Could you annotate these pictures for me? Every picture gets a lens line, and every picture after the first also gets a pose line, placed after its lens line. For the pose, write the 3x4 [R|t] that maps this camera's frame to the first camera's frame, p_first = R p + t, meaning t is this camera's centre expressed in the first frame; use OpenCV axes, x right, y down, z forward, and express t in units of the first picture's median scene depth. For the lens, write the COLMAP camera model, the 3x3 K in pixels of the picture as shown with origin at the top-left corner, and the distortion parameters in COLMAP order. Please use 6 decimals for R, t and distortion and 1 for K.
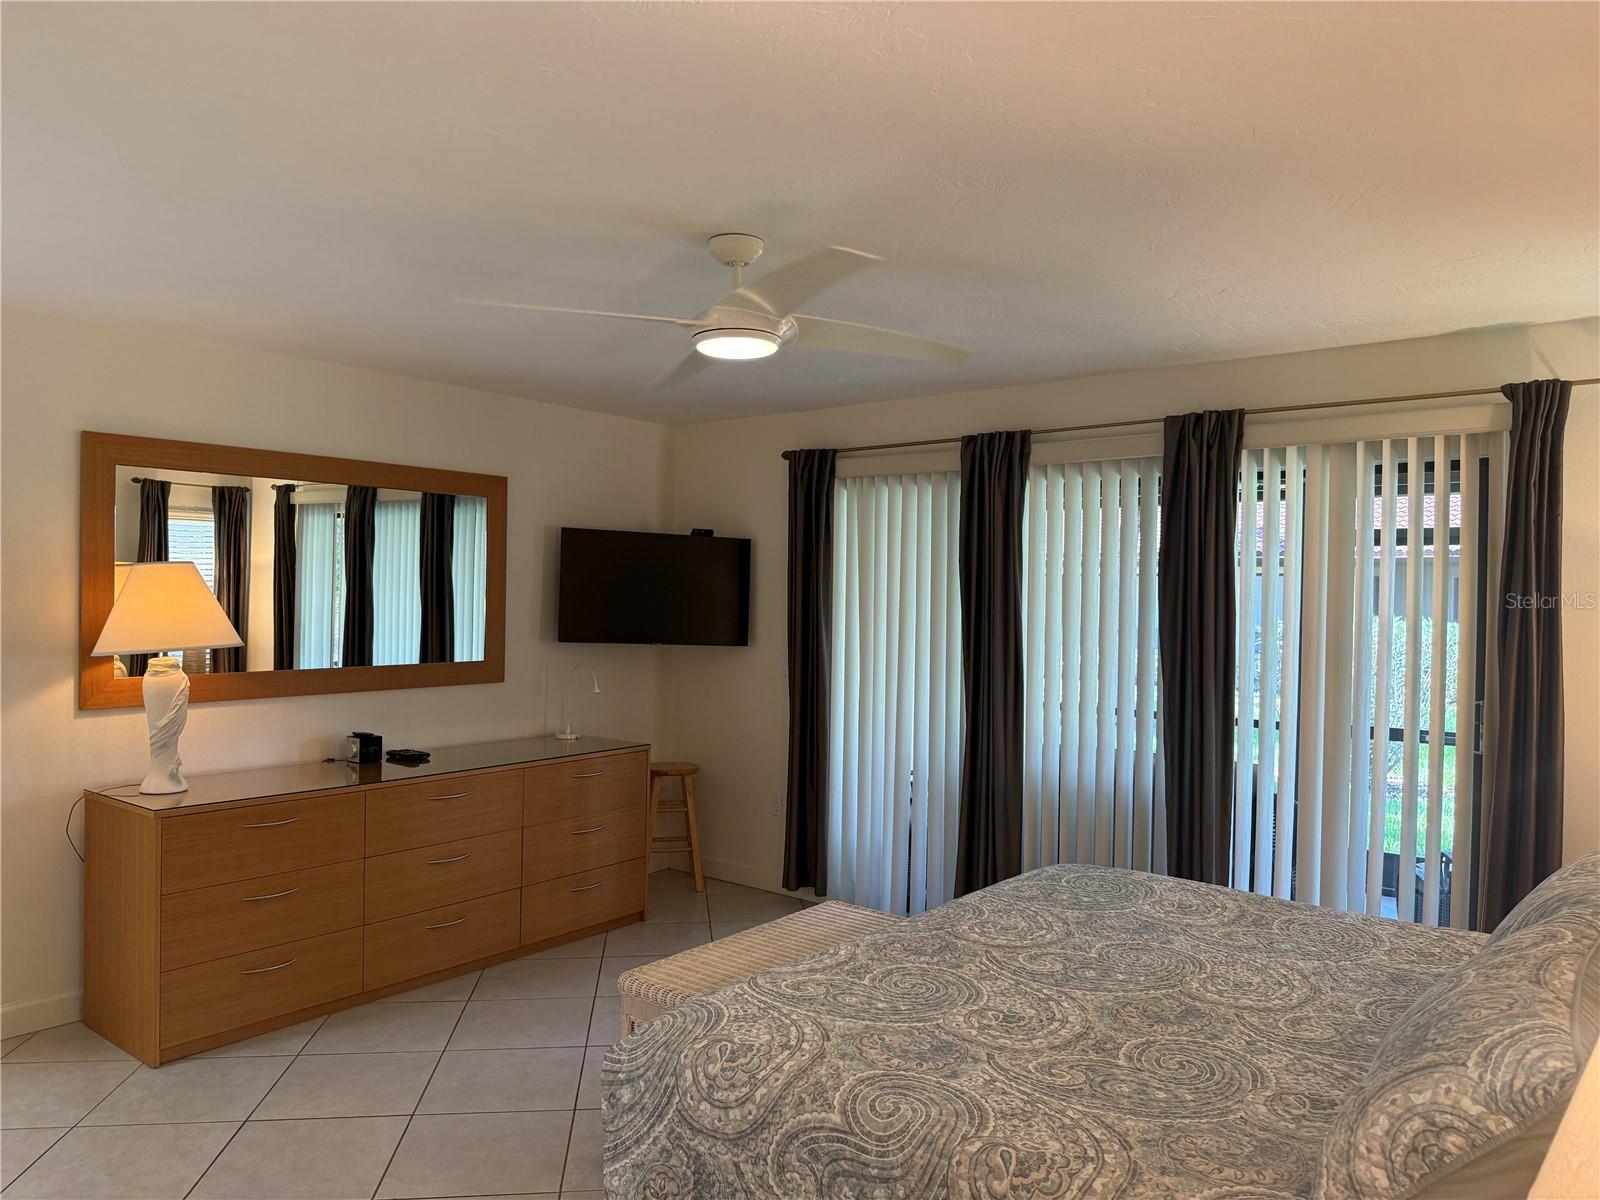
lens RADIAL K [[1113.5, 0, 809.6], [0, 1113.5, 604.6], [0, 0, 1]] dist [0.072515, -0.110089]
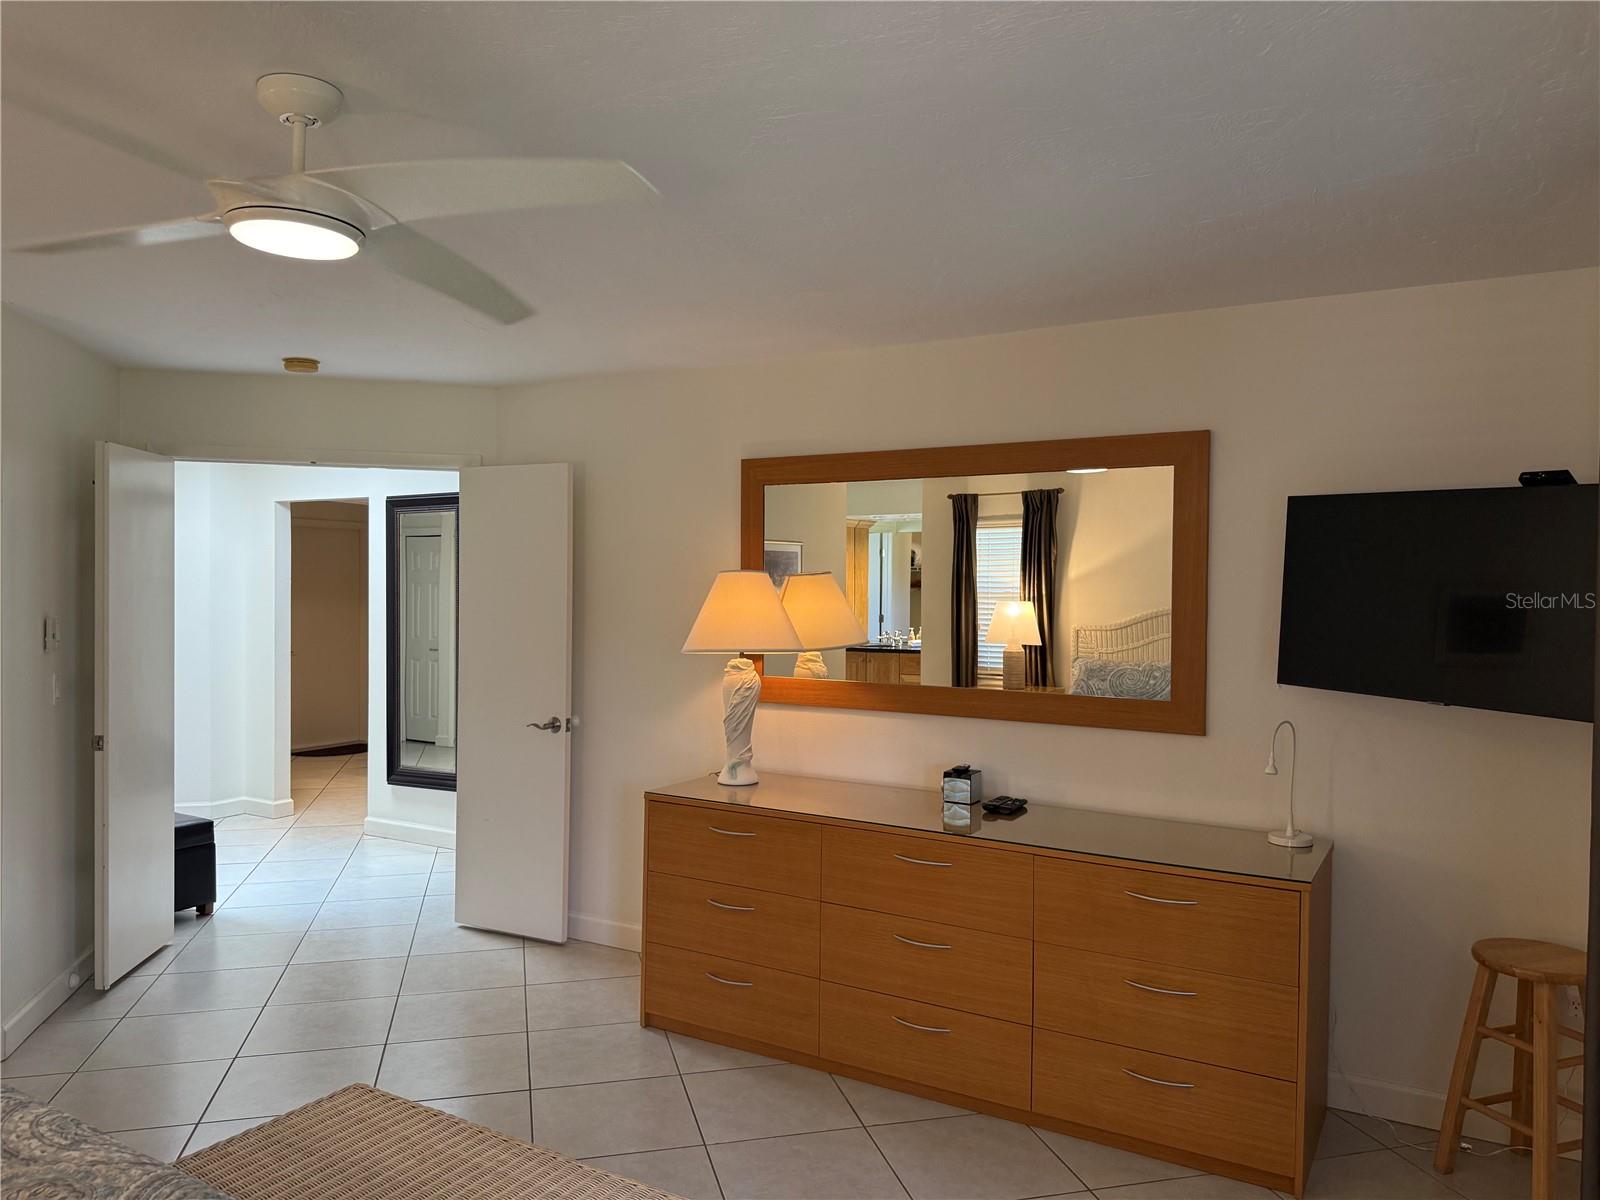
lens RADIAL K [[1113.5, 0, 802.1], [0, 1113.5, 599.1], [0, 0, 1]] dist [0.072515, -0.110089]
pose [[0.137244, -0.005246, -0.990523, 0.388296], [-0.019899, 0.999770, -0.008053, -0.003038], [0.990337, 0.020816, 0.137108, 0.712389]]
